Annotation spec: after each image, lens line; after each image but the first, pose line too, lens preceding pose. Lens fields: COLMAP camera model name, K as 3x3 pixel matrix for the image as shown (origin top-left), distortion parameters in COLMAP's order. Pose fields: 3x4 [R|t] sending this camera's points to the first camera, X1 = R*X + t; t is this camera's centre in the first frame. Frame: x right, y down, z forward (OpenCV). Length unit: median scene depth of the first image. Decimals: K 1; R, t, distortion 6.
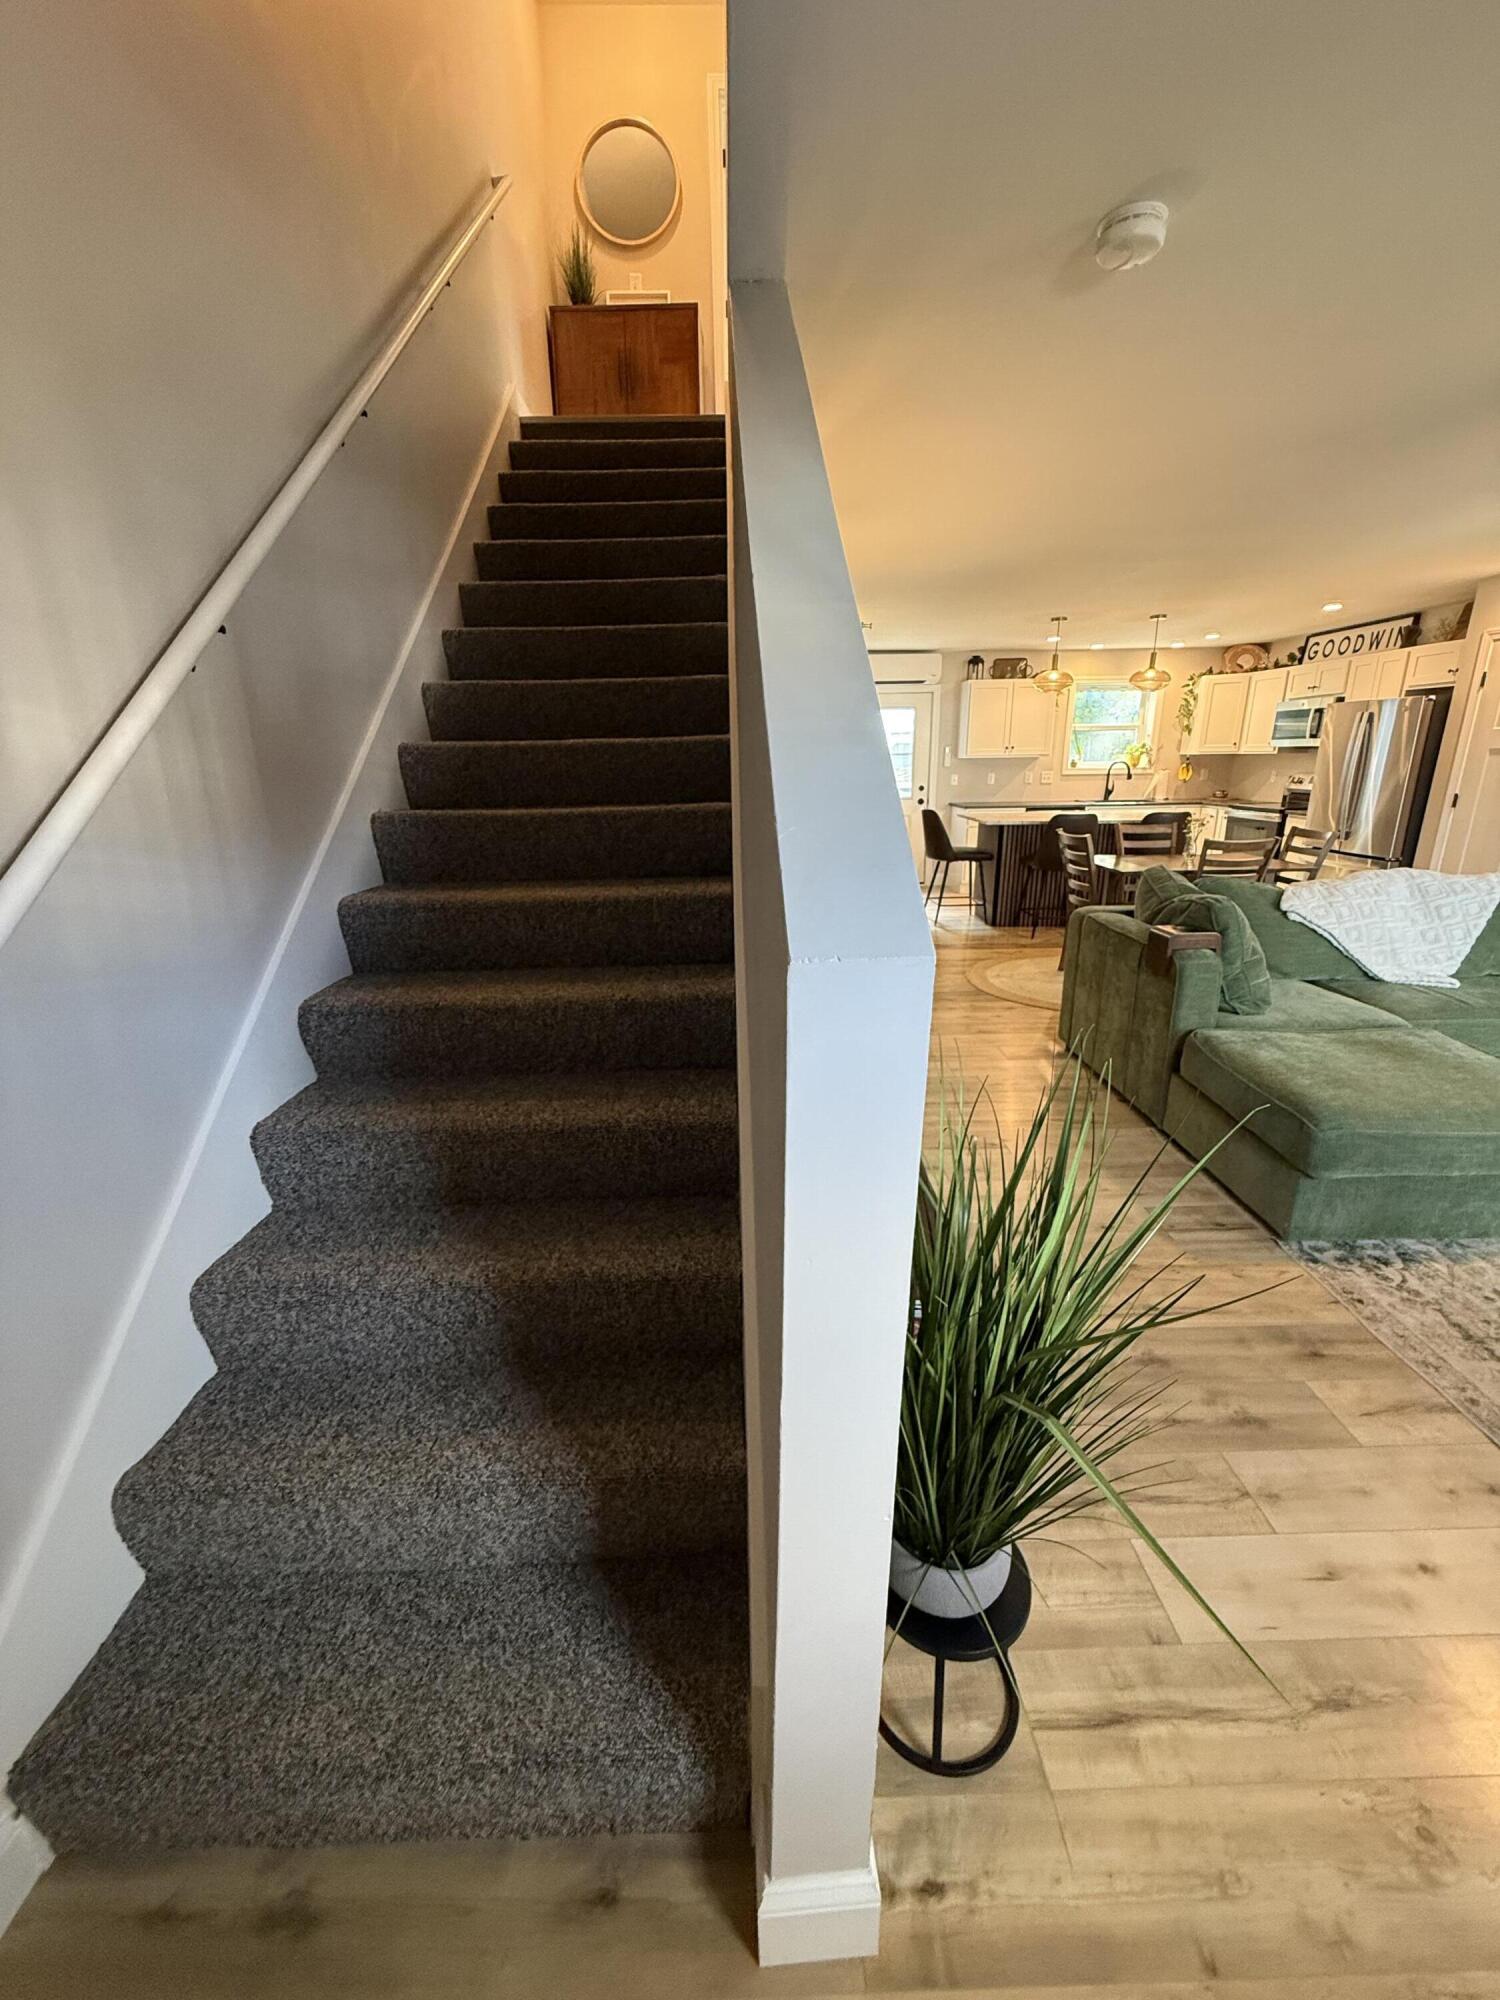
lens RADIAL K [[798.4, 0, 747.0], [0, 798.4, 996.9], [0, 0, 1]] dist [0.001089, 0.000437]
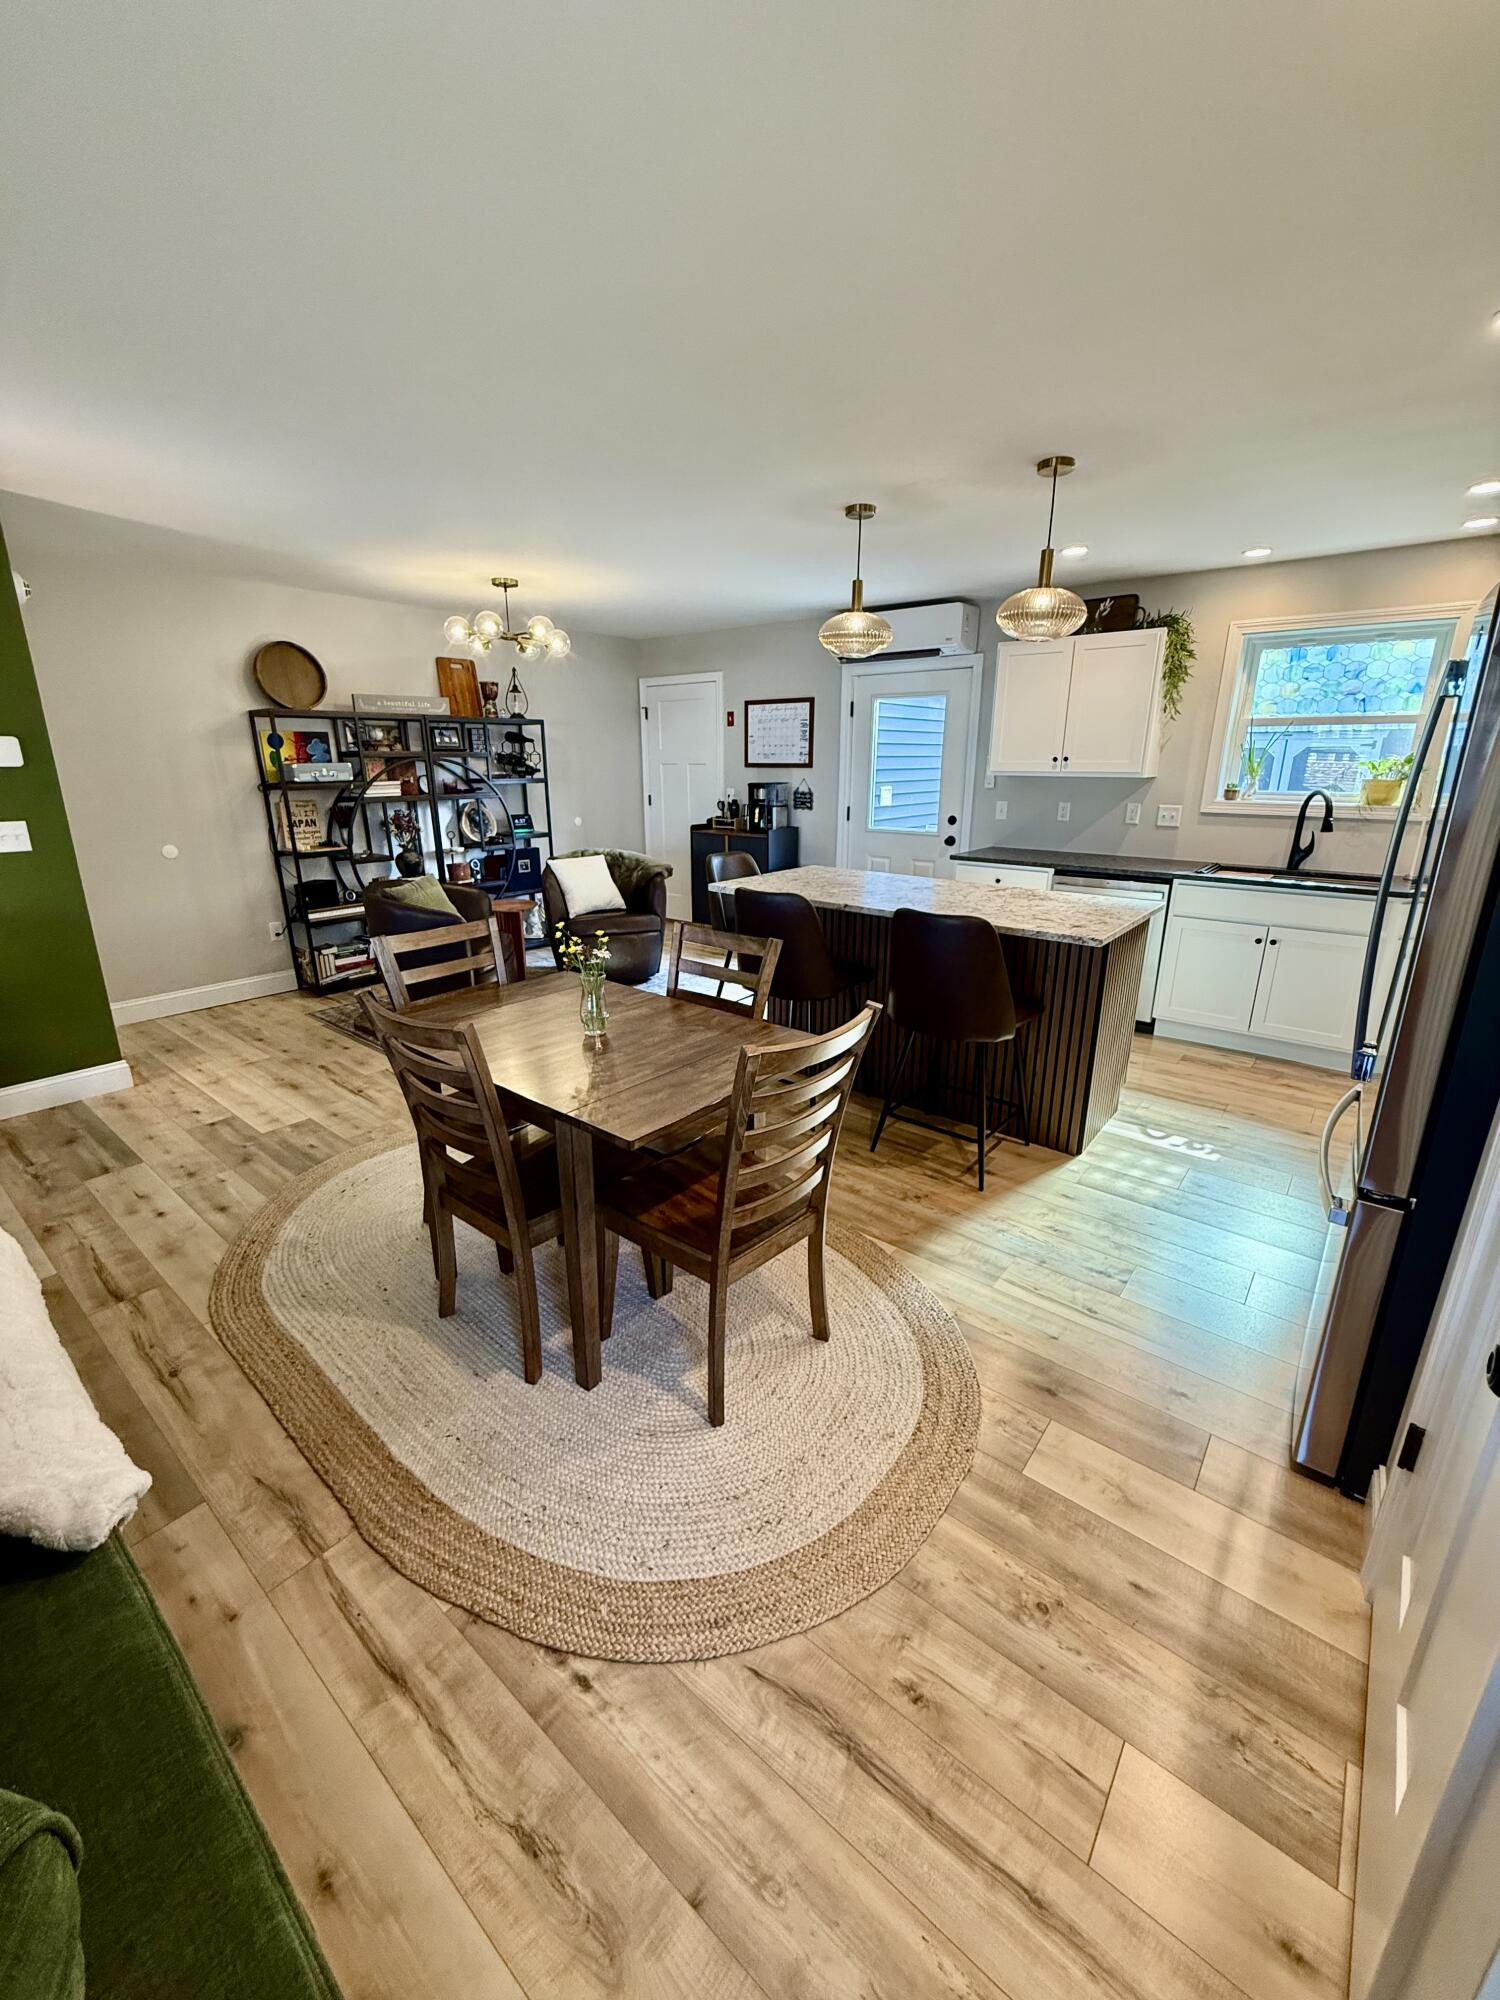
lens RADIAL K [[798.4, 0, 747.0], [0, 798.4, 996.9], [0, 0, 1]] dist [0.001089, 0.000437]
pose [[0.760753, 0.203354, -0.616362, 1.283622], [-0.202409, 0.976622, 0.072387, -0.346177], [0.616673, 0.069689, 0.784129, 1.043296]]
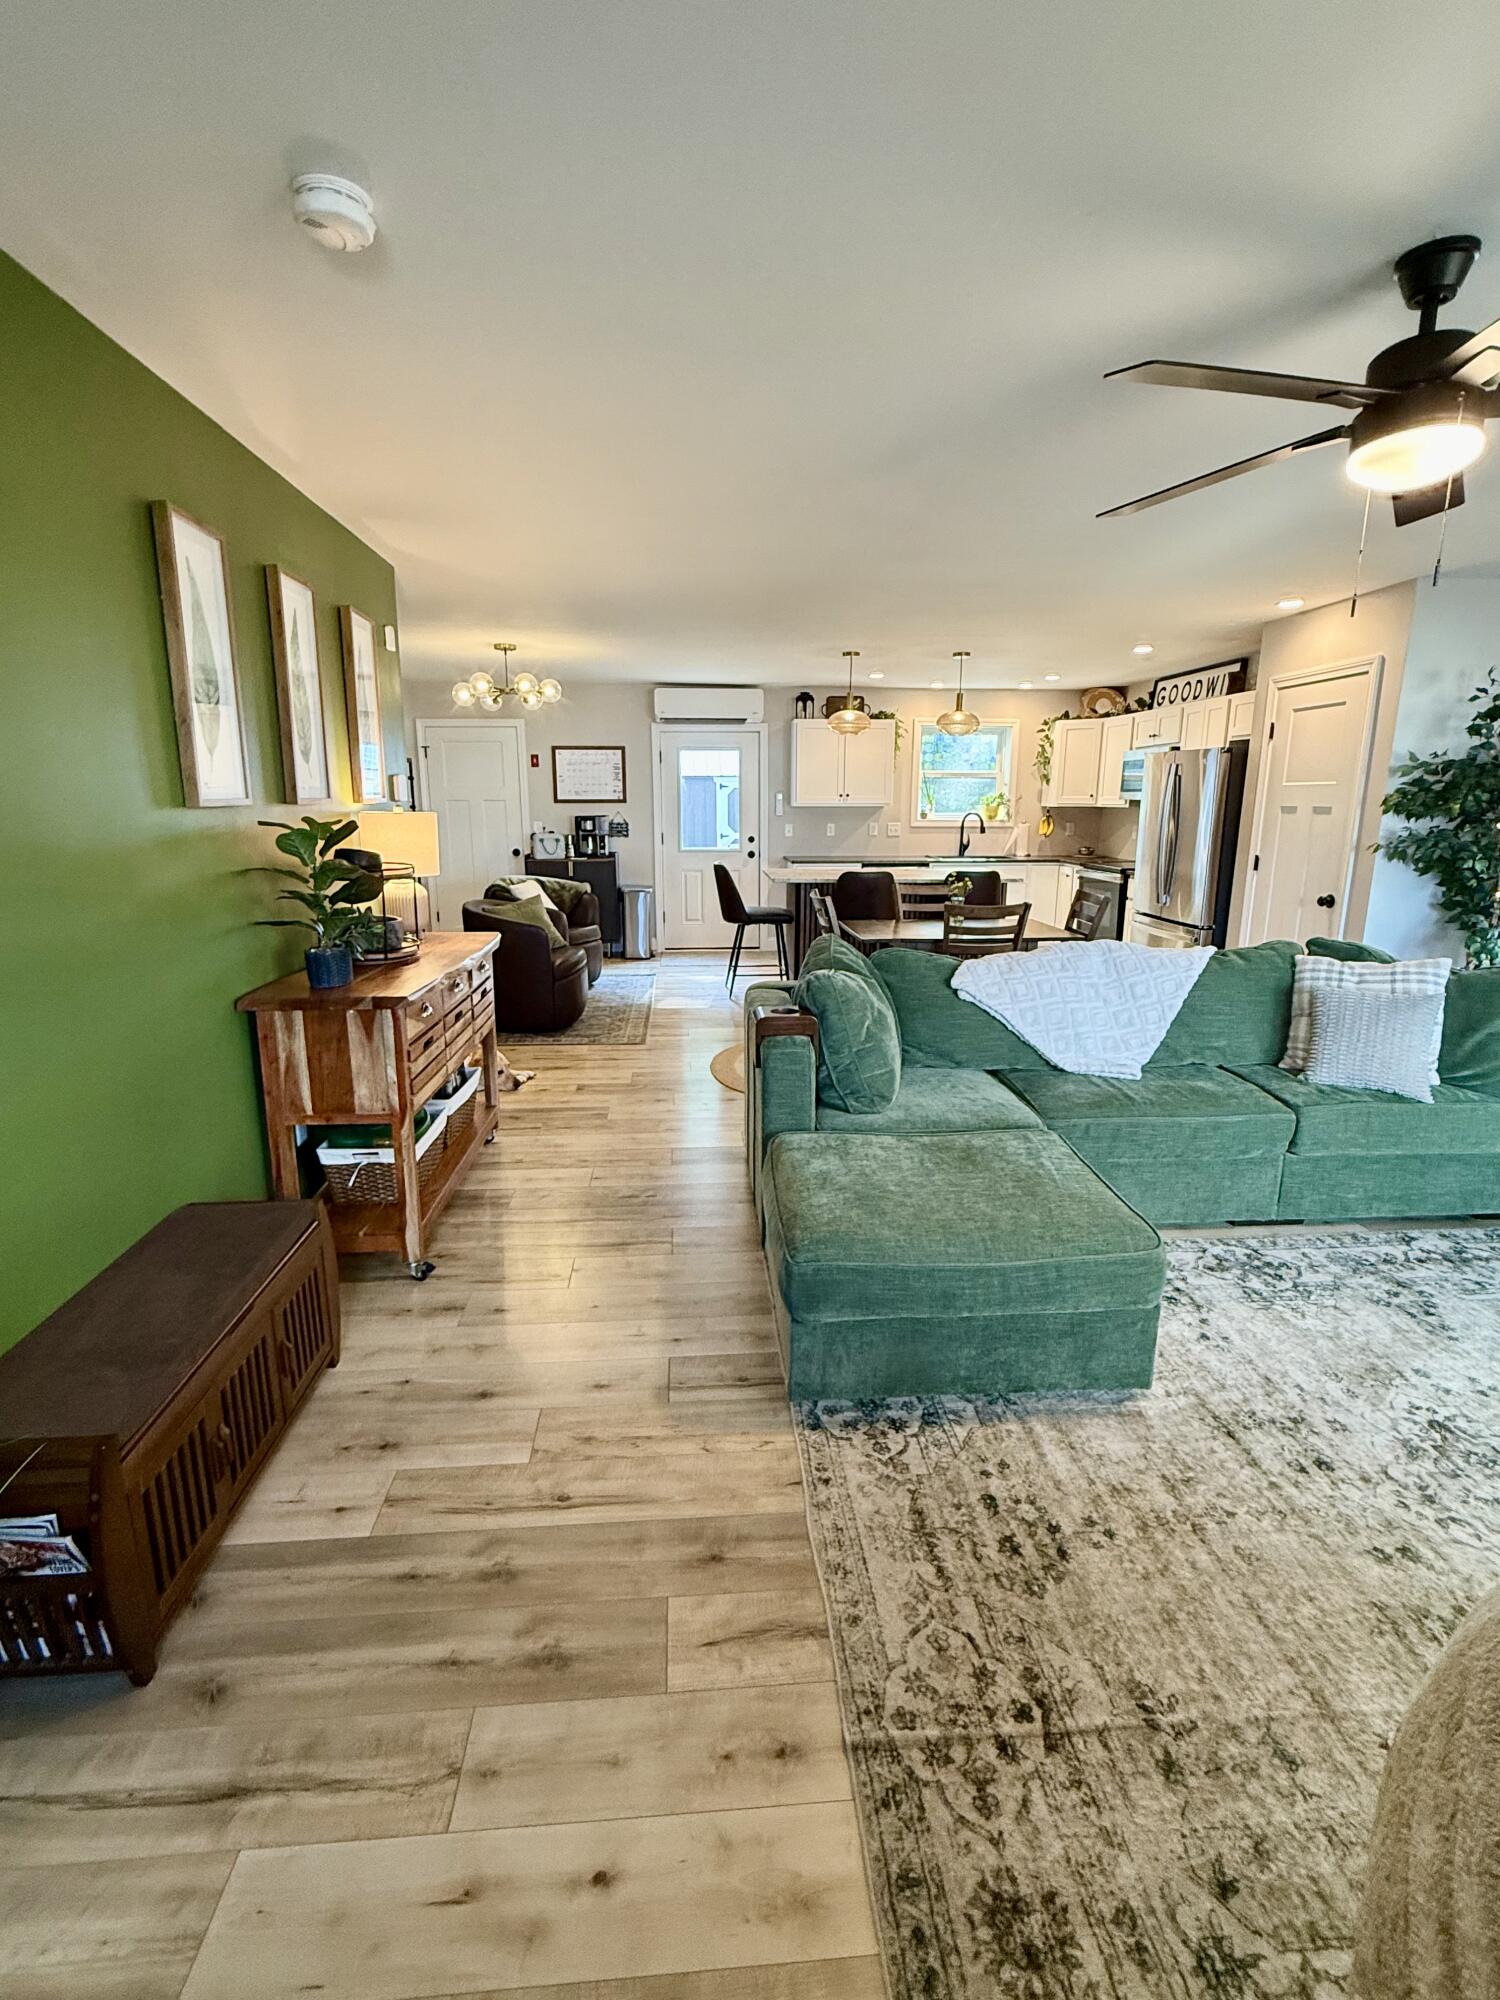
lens RADIAL K [[931.6, 0, 750.0], [0, 931.6, 1000.0], [0, 0, 1]] dist [0.002122, -0.000866]
pose [[0.998171, 0.004541, 0.060279, 0.393210], [0.000343, 0.996732, -0.080773, -0.015130], [-0.060449, 0.080646, 0.994908, 0.022886]]
